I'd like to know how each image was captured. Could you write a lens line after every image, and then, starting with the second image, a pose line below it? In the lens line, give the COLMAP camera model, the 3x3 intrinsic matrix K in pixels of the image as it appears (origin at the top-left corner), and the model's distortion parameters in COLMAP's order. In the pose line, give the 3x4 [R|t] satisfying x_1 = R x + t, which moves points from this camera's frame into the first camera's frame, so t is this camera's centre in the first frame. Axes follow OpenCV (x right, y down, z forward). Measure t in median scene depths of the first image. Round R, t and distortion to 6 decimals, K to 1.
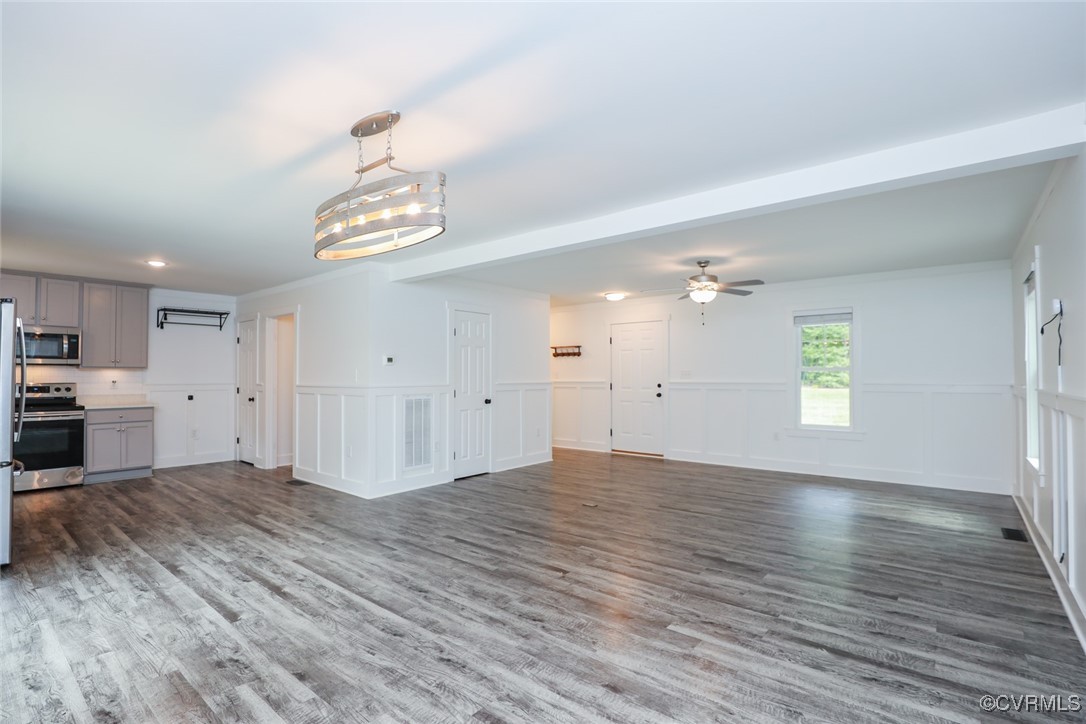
lens RADIAL K [[513.3, 0, 544.1], [0, 513.3, 366.4], [0, 0, 1]] dist [-0.040074, 0.008667]
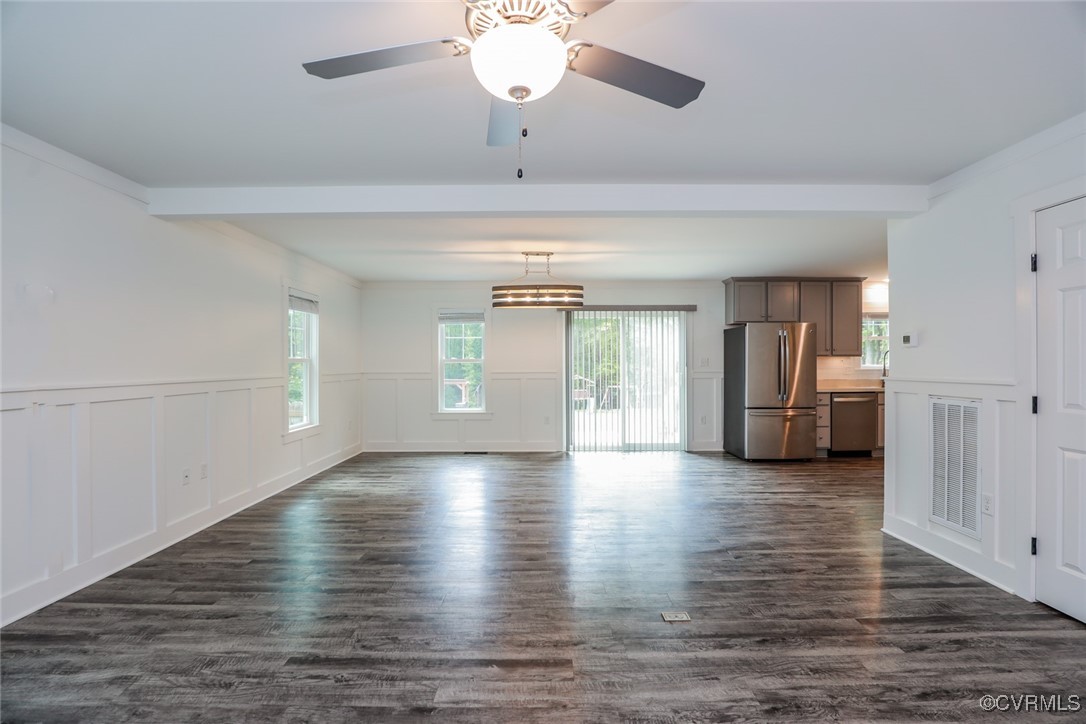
lens RADIAL K [[497.8, 0, 544.2], [0, 497.8, 365.1], [0, 0, 1]] dist [-0.037132, 0.007444]
pose [[-0.773734, 0.007788, -0.633463, 0.698202], [0.017141, 0.999816, -0.008644, 0.027060], [0.633279, -0.017546, -0.773725, 1.805531]]
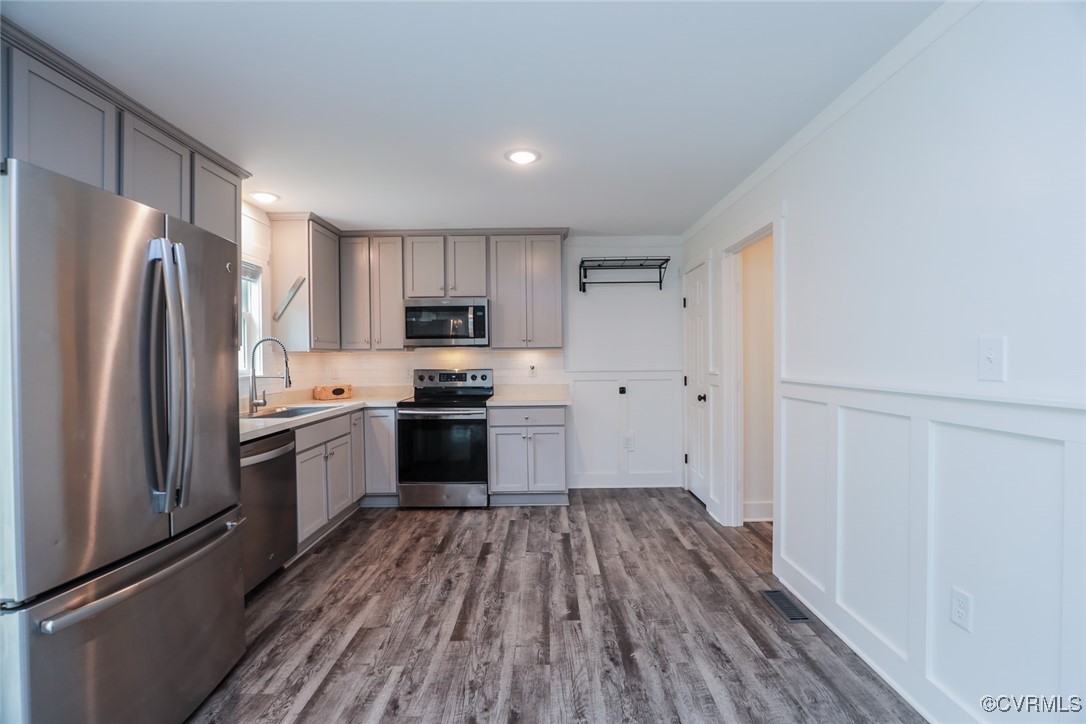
lens RADIAL K [[497.8, 0, 544.2], [0, 497.8, 365.1], [0, 0, 1]] dist [-0.037132, 0.007444]
pose [[0.635972, 0.005955, -0.771689, -0.491898], [0.023582, 0.999353, 0.027147, 0.013113], [0.771351, -0.035463, 0.635421, 0.973912]]
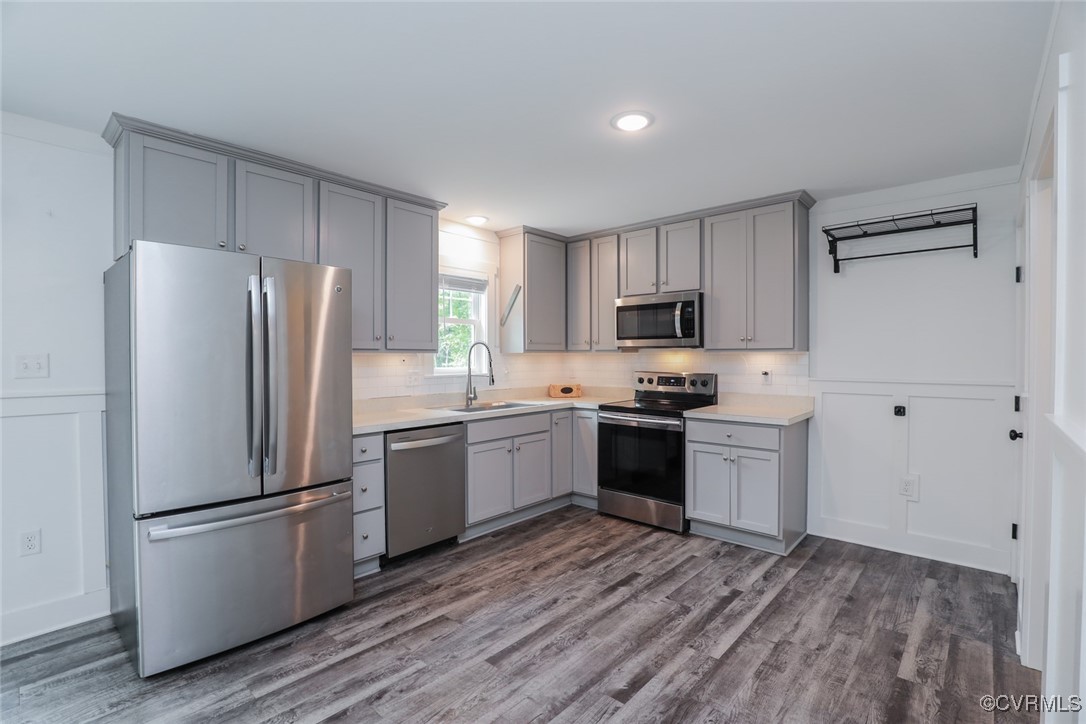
lens RADIAL K [[497.8, 0, 544.2], [0, 497.8, 365.1], [0, 0, 1]] dist [-0.037132, 0.007444]
pose [[-0.042839, 0.019192, -0.998898, -0.460998], [0.019050, 0.999649, 0.018389, 0.008745], [0.998900, -0.018241, -0.043189, 1.371696]]
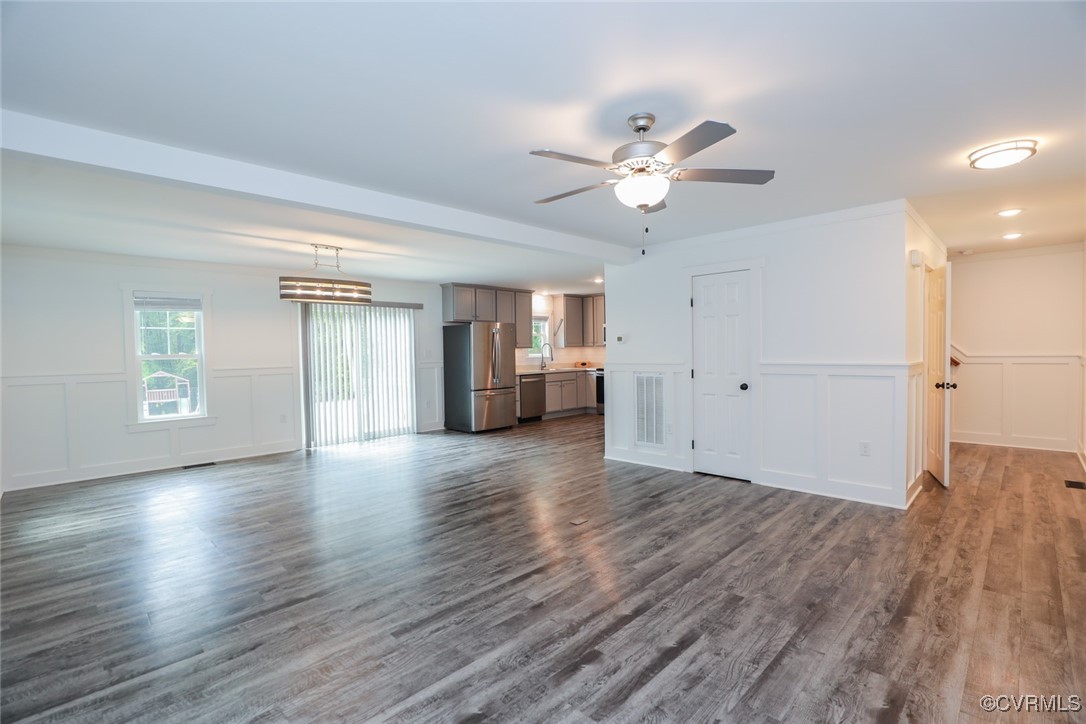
lens RADIAL K [[497.8, 0, 544.2], [0, 497.8, 365.1], [0, 0, 1]] dist [-0.037132, 0.007444]
pose [[-0.094329, 0.035452, -0.994910, 1.172577], [0.034607, 0.998878, 0.032312, 0.004933], [0.994939, -0.031383, -0.095450, 1.422626]]
